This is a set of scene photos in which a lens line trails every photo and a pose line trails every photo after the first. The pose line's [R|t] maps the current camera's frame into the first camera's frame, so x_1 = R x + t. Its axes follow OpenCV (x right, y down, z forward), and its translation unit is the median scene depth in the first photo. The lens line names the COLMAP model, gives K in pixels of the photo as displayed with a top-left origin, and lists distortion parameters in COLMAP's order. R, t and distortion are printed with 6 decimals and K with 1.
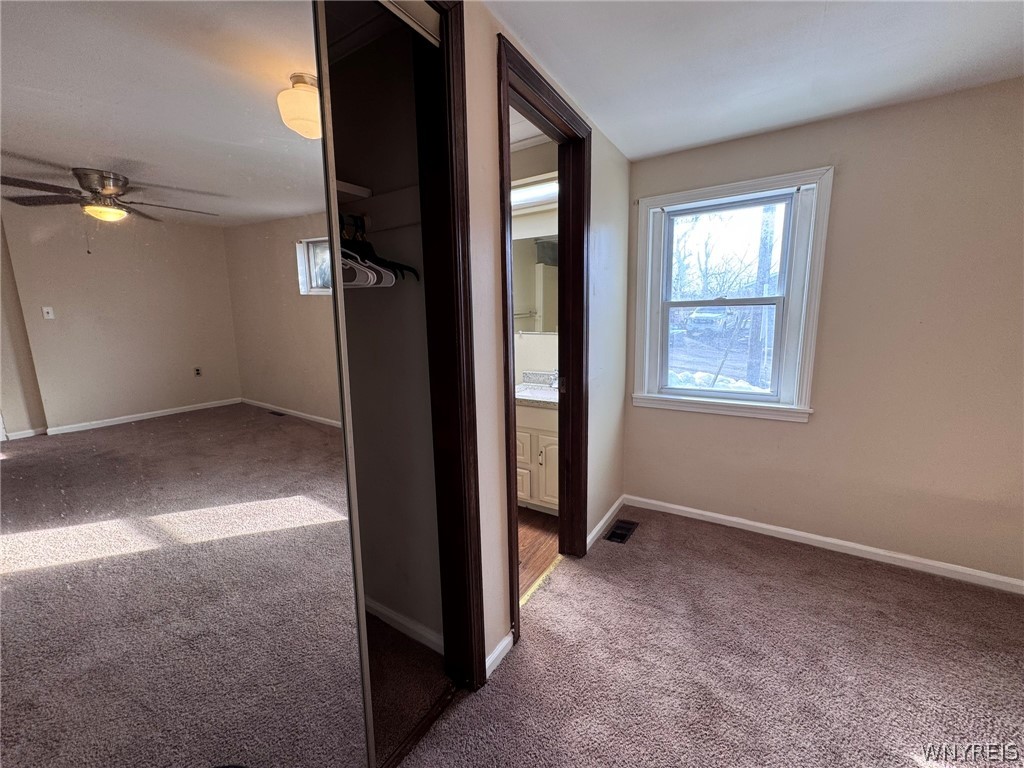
lens RADIAL K [[406.8, 0, 512.0], [0, 406.8, 381.6], [0, 0, 1]] dist [-0.002064, -0.000244]
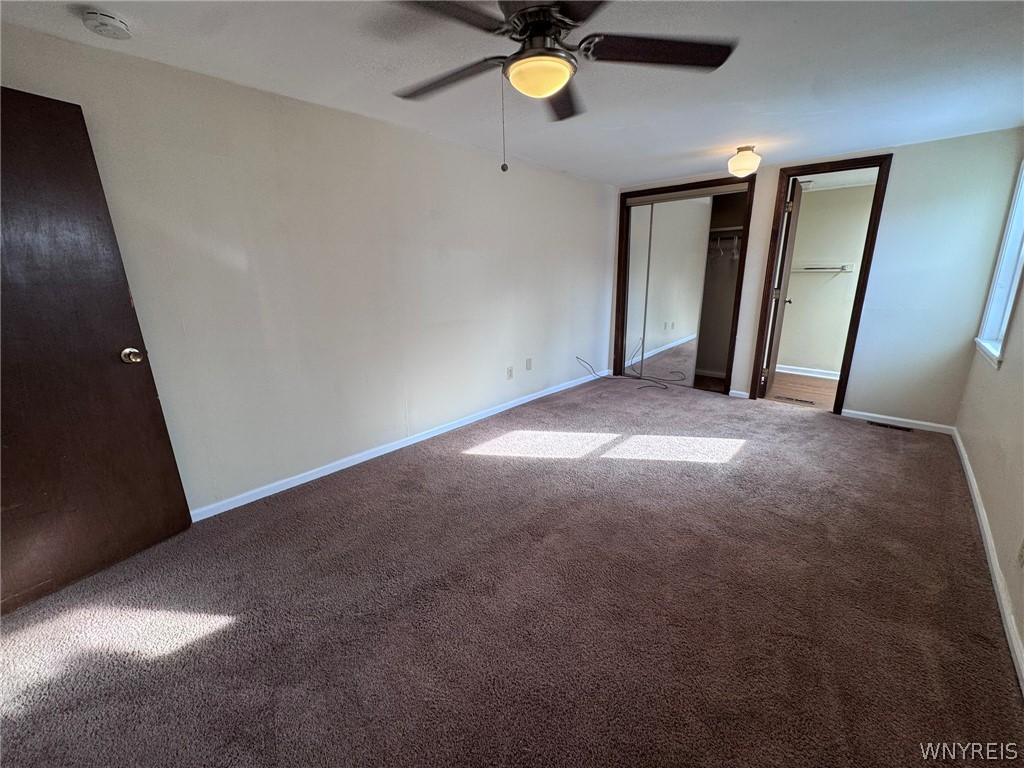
lens RADIAL K [[406.8, 0, 509.6], [0, 406.8, 379.8], [0, 0, 1]] dist [-0.002064, -0.000244]
pose [[-0.182334, 0.267764, -0.946074, 1.955989], [-0.142964, 0.944759, 0.294945, -0.005657], [0.972788, 0.189033, -0.133981, -0.112349]]
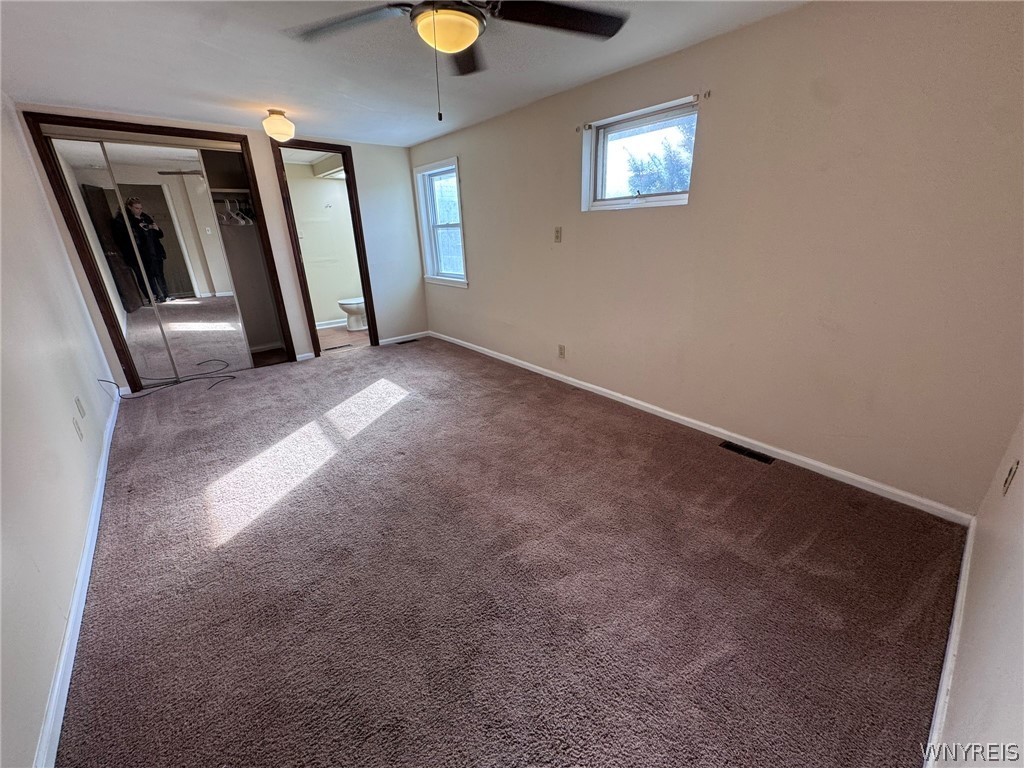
lens RADIAL K [[406.8, 0, 509.6], [0, 406.8, 383.2], [0, 0, 1]] dist [-0.002064, -0.000244]
pose [[0.952381, 0.105561, -0.286055, 1.533295], [-0.045256, 0.976706, 0.209755, 0.125385], [0.301533, -0.186821, 0.934974, -0.916627]]
